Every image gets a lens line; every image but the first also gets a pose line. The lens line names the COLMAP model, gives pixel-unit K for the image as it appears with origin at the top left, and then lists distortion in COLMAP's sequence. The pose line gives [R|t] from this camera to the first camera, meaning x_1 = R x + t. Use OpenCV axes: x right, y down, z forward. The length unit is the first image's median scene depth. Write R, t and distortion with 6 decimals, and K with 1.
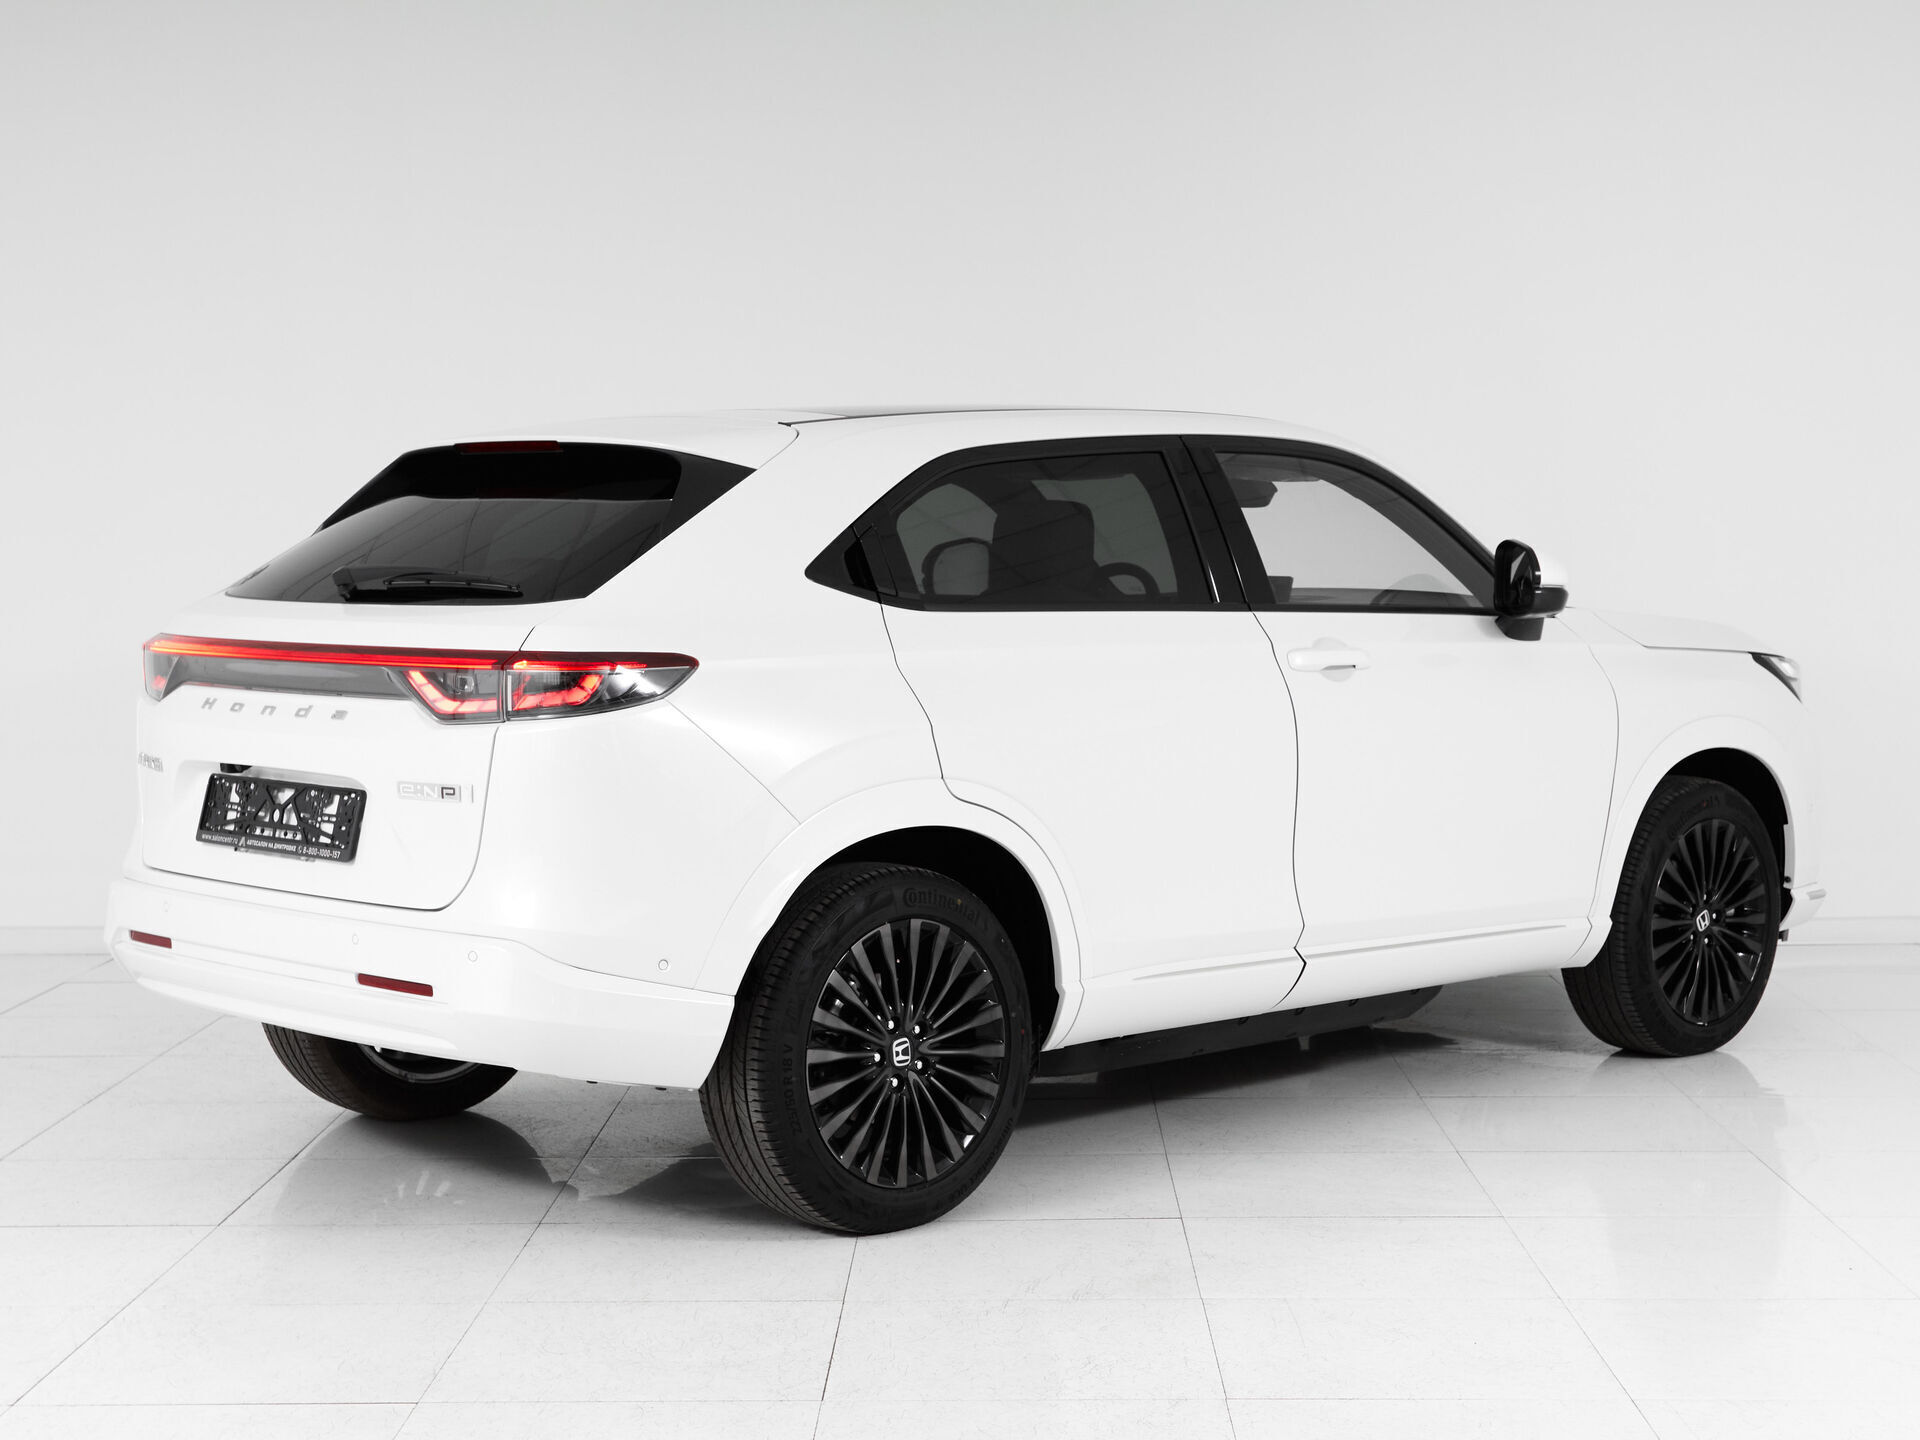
lens RADIAL K [[2131.3, 0, 977.0], [0, 2131.3, 719.5], [0, 0, 1]] dist [-0.089401, 0.000000]
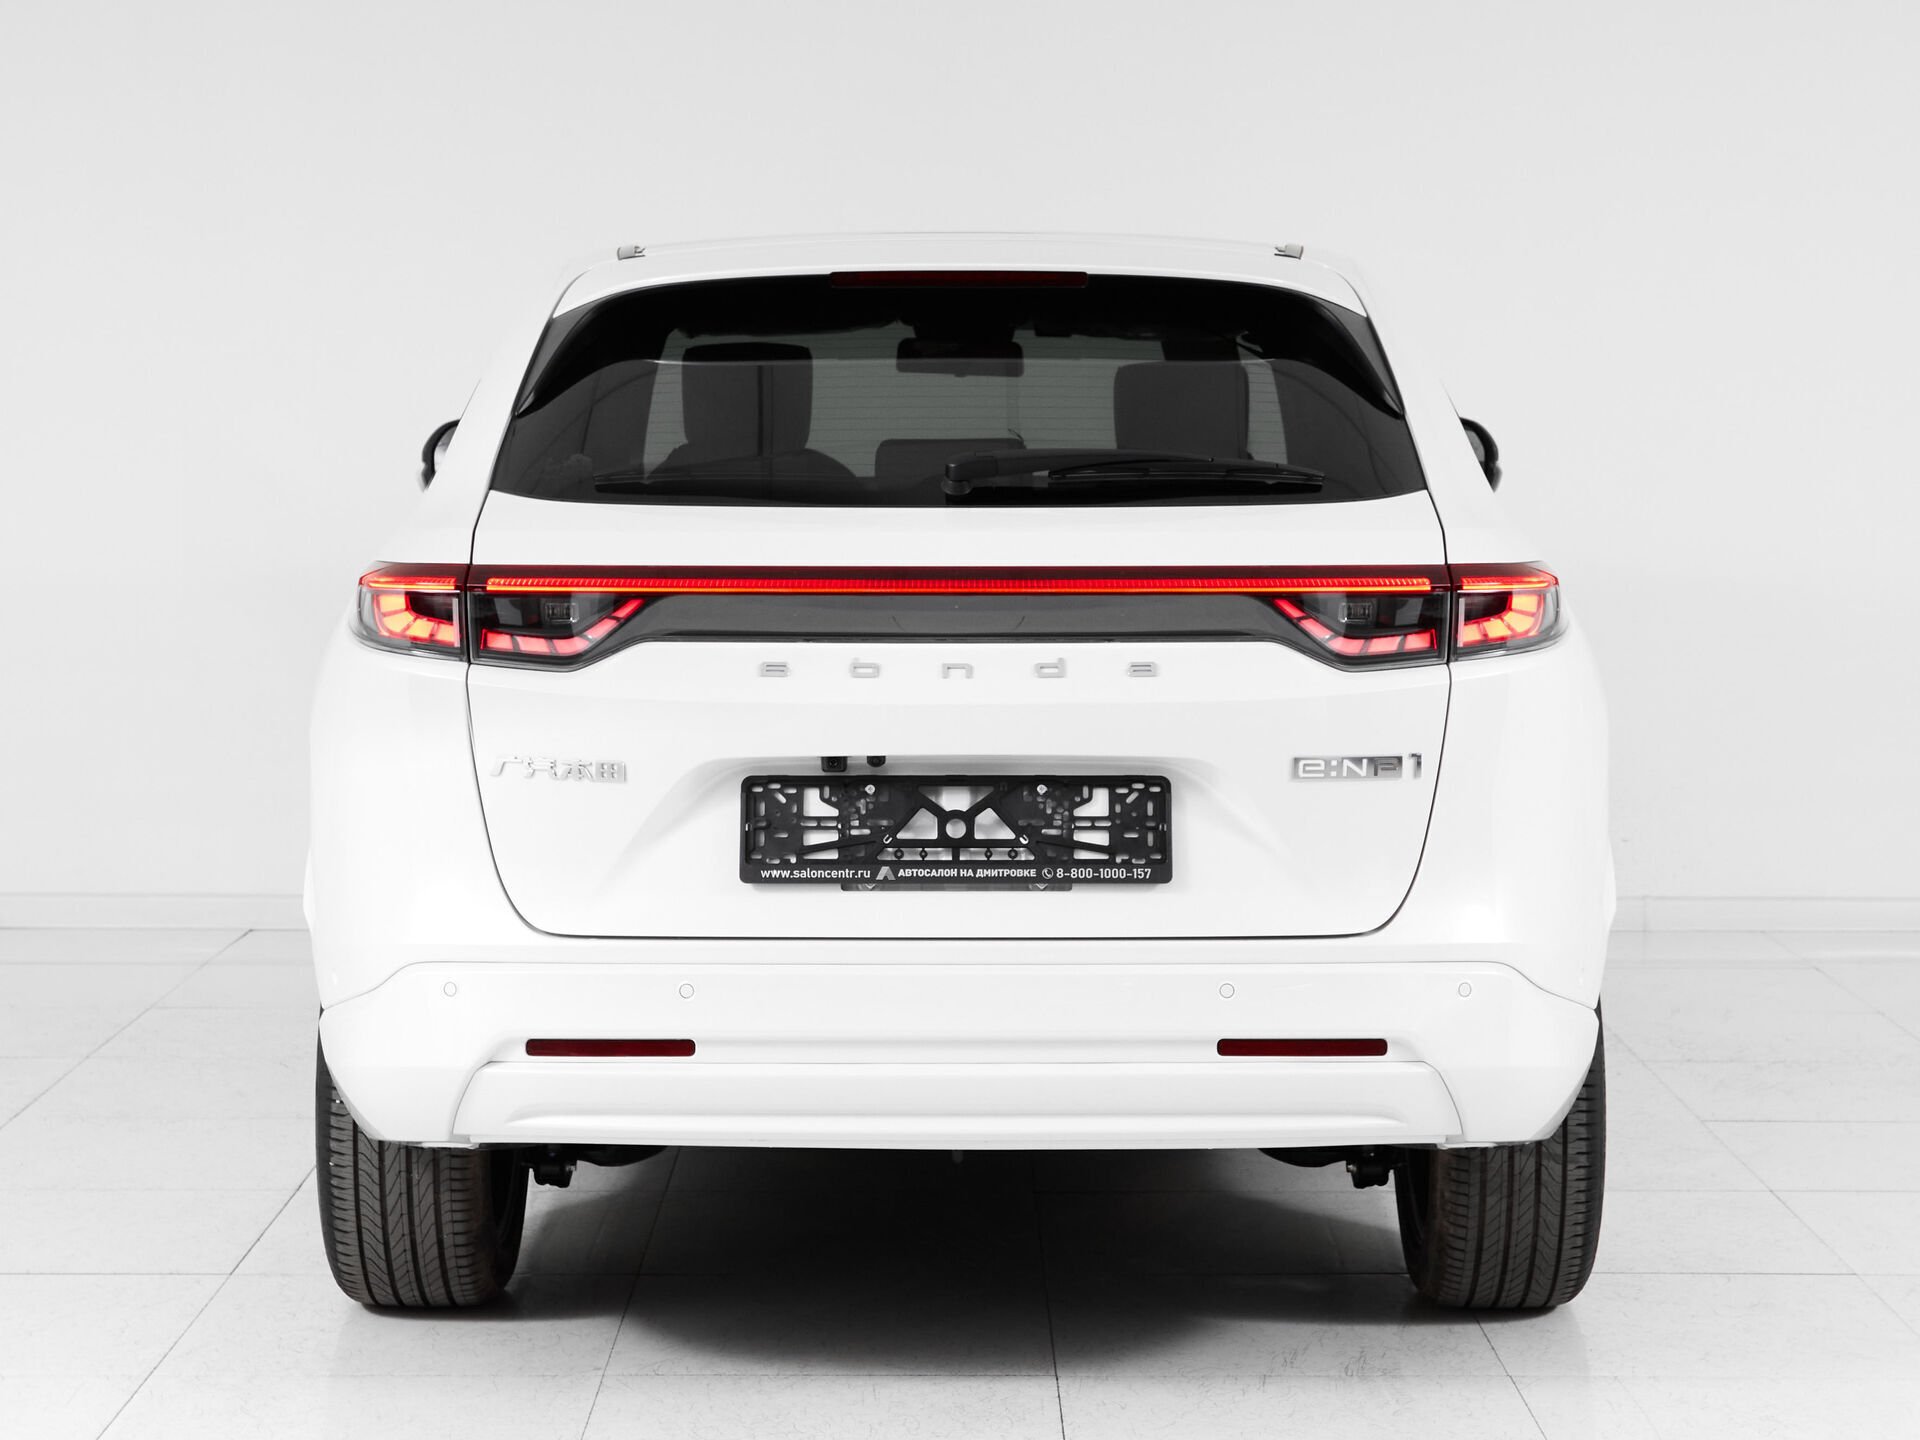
lens RADIAL K [[2131.3, 0, 959.6], [0, 2131.3, 719.8], [0, 0, 1]] dist [-0.089401, 0.000000]
pose [[0.823063, -0.088538, 0.561006, -0.708669], [0.051548, 0.995343, 0.081458, -0.043434], [-0.565605, -0.038126, 0.823794, 0.451879]]
